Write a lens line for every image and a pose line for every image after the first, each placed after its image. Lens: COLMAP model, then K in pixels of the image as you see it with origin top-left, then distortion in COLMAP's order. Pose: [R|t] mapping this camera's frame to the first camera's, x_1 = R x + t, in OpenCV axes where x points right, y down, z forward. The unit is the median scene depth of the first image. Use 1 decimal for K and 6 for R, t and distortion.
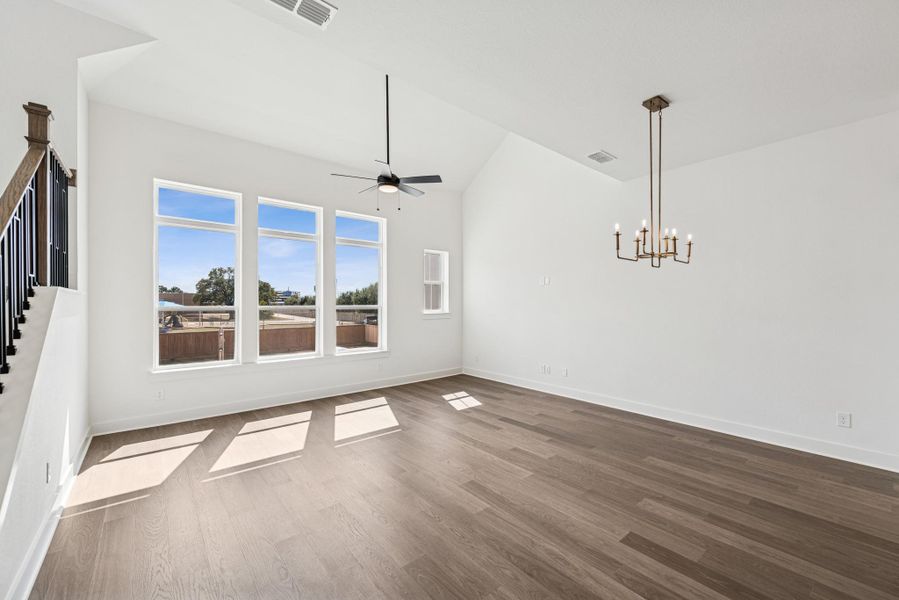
lens RADIAL K [[361.5, 0, 452.2], [0, 361.5, 290.7], [0, 0, 1]] dist [0.011258, -0.000004]
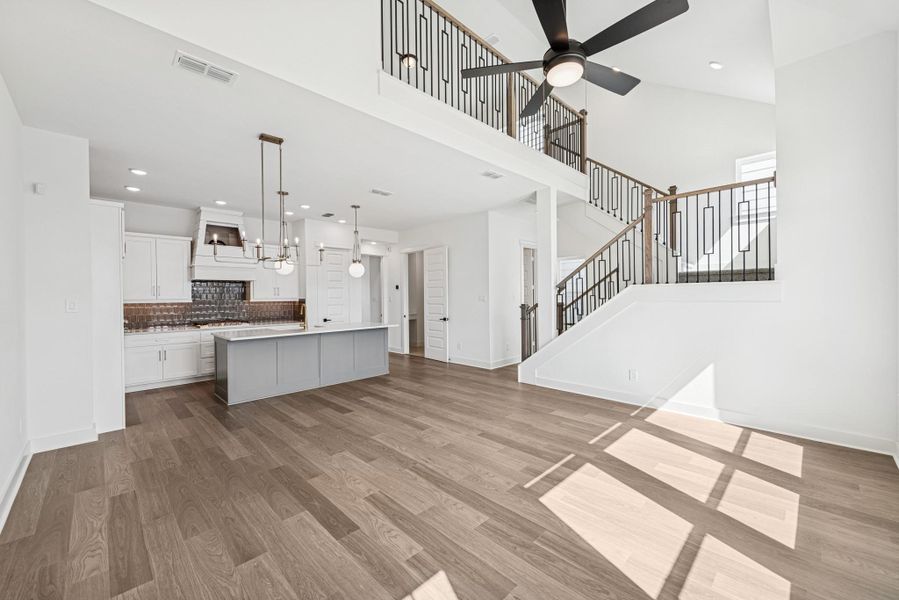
lens RADIAL K [[361.5, 0, 452.2], [0, 361.5, 290.7], [0, 0, 1]] dist [0.011258, -0.000004]
pose [[-0.996130, 0.013024, -0.086924, 0.047484], [0.016871, 0.998904, -0.043666, 0.066472], [0.086260, -0.044963, -0.995258, 2.021473]]
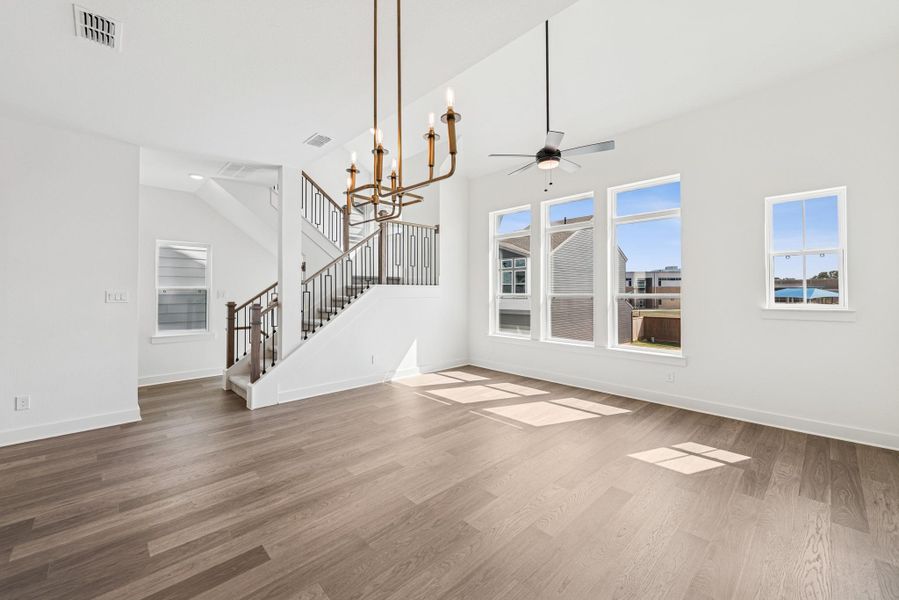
lens RADIAL K [[361.5, 0, 452.2], [0, 361.5, 290.7], [0, 0, 1]] dist [0.011258, -0.000004]
pose [[0.072944, 0.000957, -0.997336, 0.924905], [0.035335, 0.999369, 0.003543, 0.030364], [0.996710, -0.035499, 0.072864, 0.932976]]
